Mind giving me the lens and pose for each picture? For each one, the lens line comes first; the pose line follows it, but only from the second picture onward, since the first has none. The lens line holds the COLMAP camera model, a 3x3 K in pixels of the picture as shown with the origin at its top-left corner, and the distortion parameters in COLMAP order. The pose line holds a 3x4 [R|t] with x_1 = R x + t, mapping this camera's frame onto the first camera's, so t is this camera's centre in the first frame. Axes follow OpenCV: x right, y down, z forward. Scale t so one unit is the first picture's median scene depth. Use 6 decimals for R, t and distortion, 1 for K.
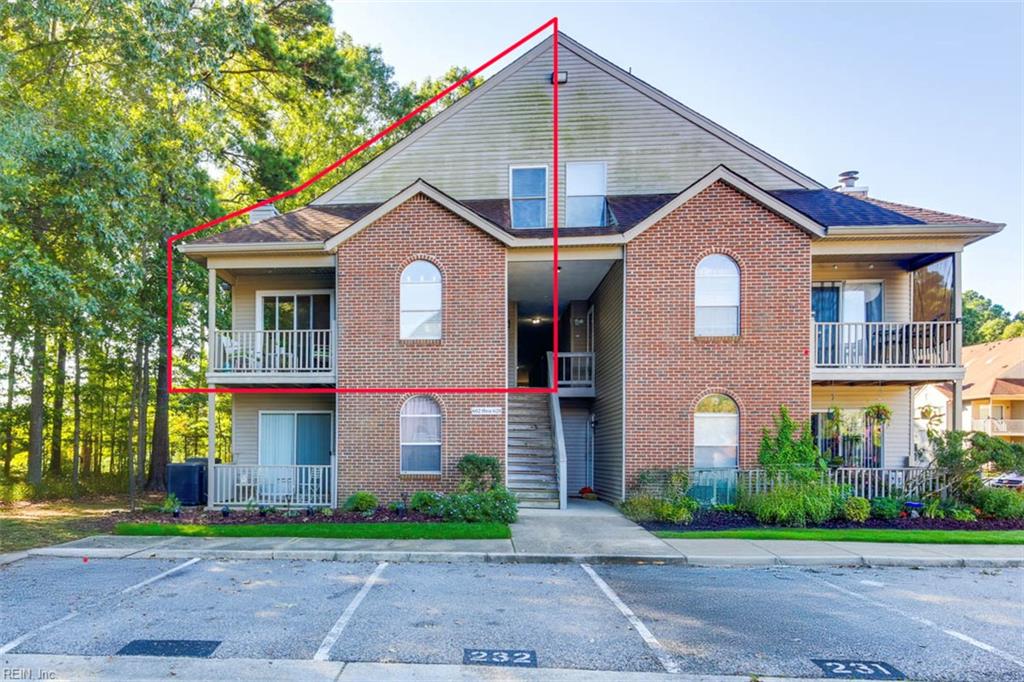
lens RADIAL K [[596.8, 0, 495.9], [0, 596.8, 436.0], [0, 0, 1]] dist [0.016732, -0.000775]
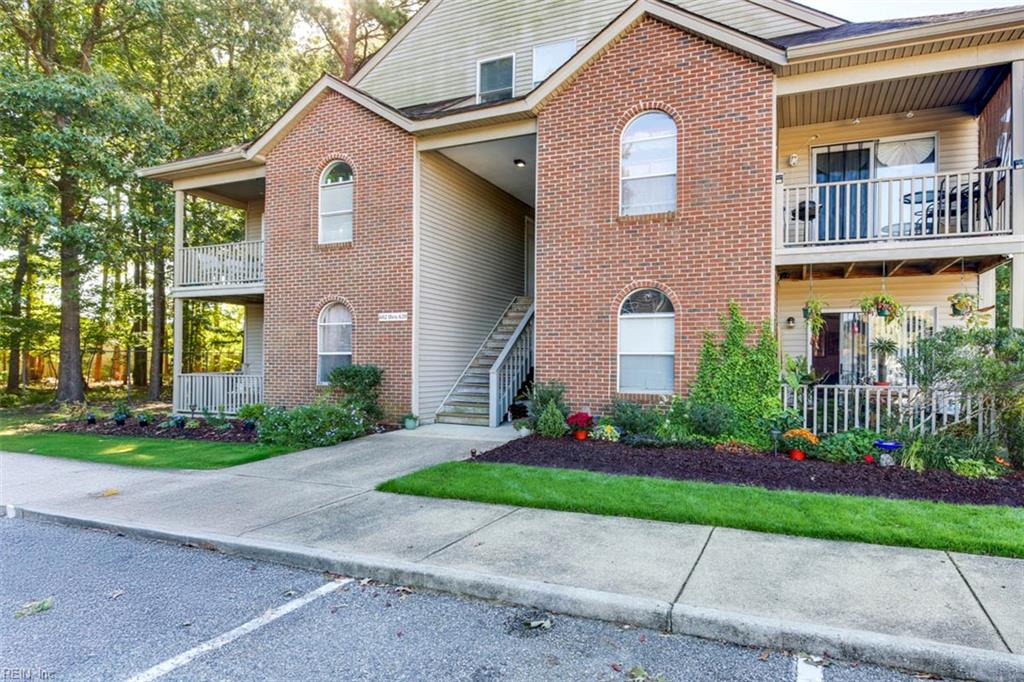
lens RADIAL K [[493.4, 0, 546.3], [0, 493.4, 351.7], [0, 0, 1]] dist [0.000470, 0.000836]
pose [[0.963624, -0.003790, -0.267234, 0.406601], [0.004483, 0.999988, 0.001981, 0.010493], [0.267223, -0.003107, 0.963630, 0.334264]]
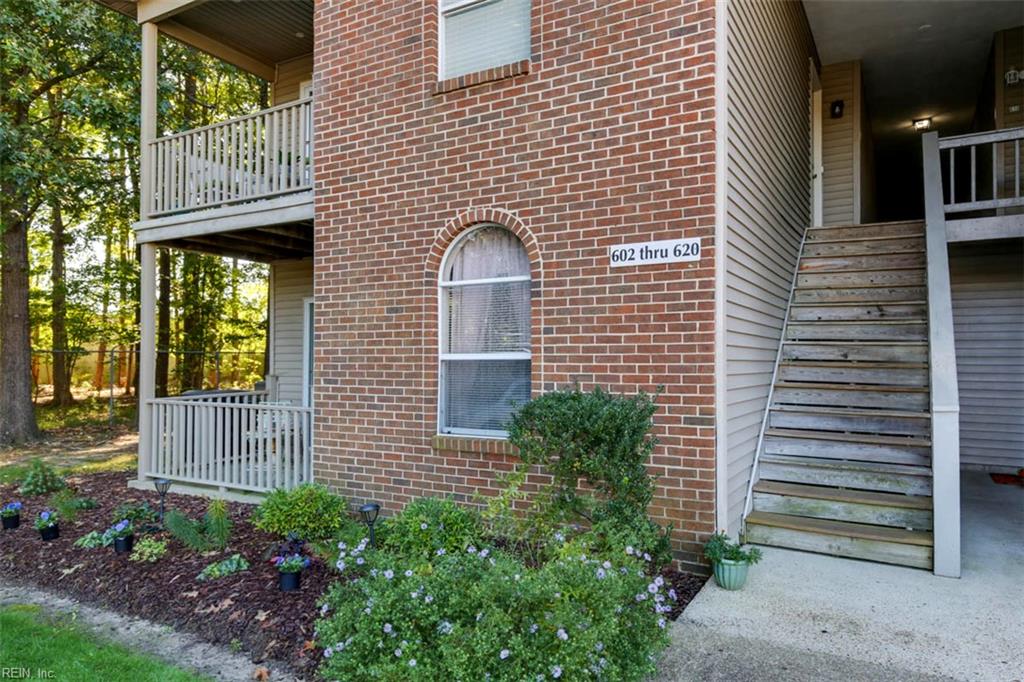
lens RADIAL K [[707.2, 0, 508.5], [0, 707.2, 347.8], [0, 0, 1]] dist [0.013488, 0.003778]
pose [[0.881739, -0.010094, -0.471630, 0.093396], [0.011174, 0.999937, -0.000511, 0.008222], [0.471605, -0.004820, 0.881797, 0.621438]]
